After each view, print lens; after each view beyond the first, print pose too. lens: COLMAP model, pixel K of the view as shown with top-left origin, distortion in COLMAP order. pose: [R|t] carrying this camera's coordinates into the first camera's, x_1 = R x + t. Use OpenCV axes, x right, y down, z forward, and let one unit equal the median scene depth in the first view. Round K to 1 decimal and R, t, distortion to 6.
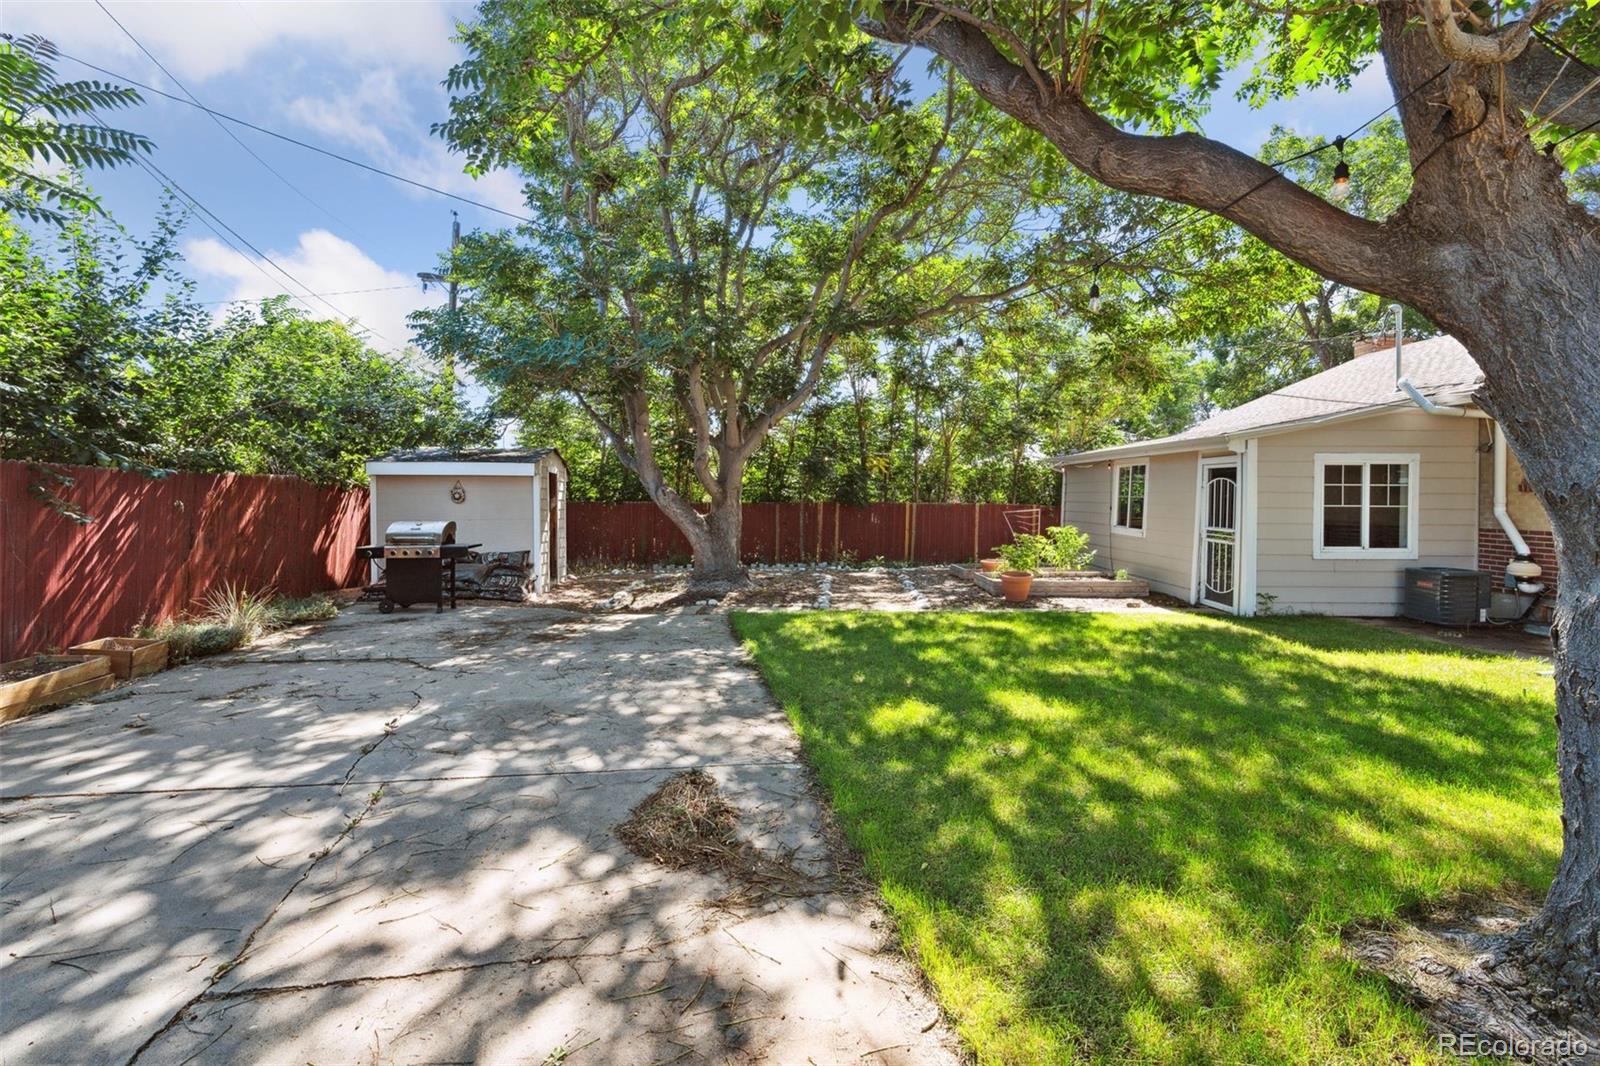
lens RADIAL K [[731.0, 0, 799.9], [0, 731.0, 519.5], [0, 0, 1]] dist [-0.004538, 0.000314]
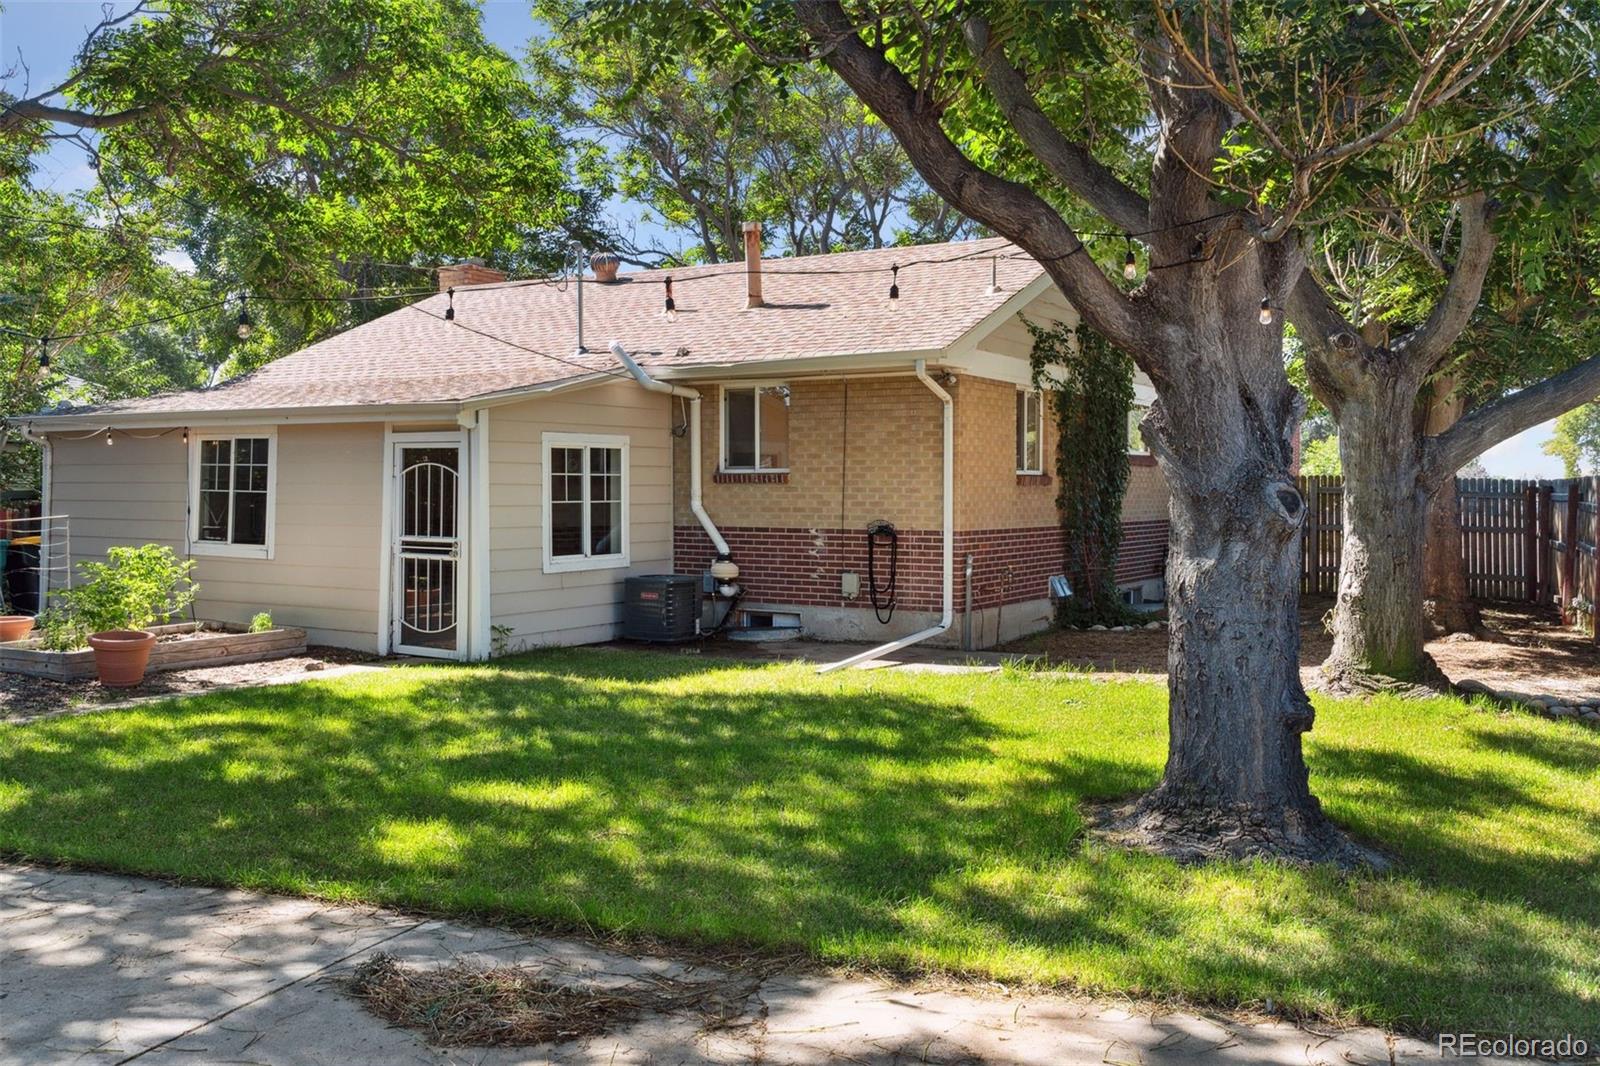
lens RADIAL K [[1409.6, 0, 798.6], [0, 1409.6, 533.9], [0, 0, 1]] dist [0.000645, 0.001322]
pose [[0.505518, -0.033570, 0.862163, -0.406017], [0.030818, 0.999308, 0.020841, -0.008490], [-0.862266, 0.016034, 0.506202, 0.046396]]
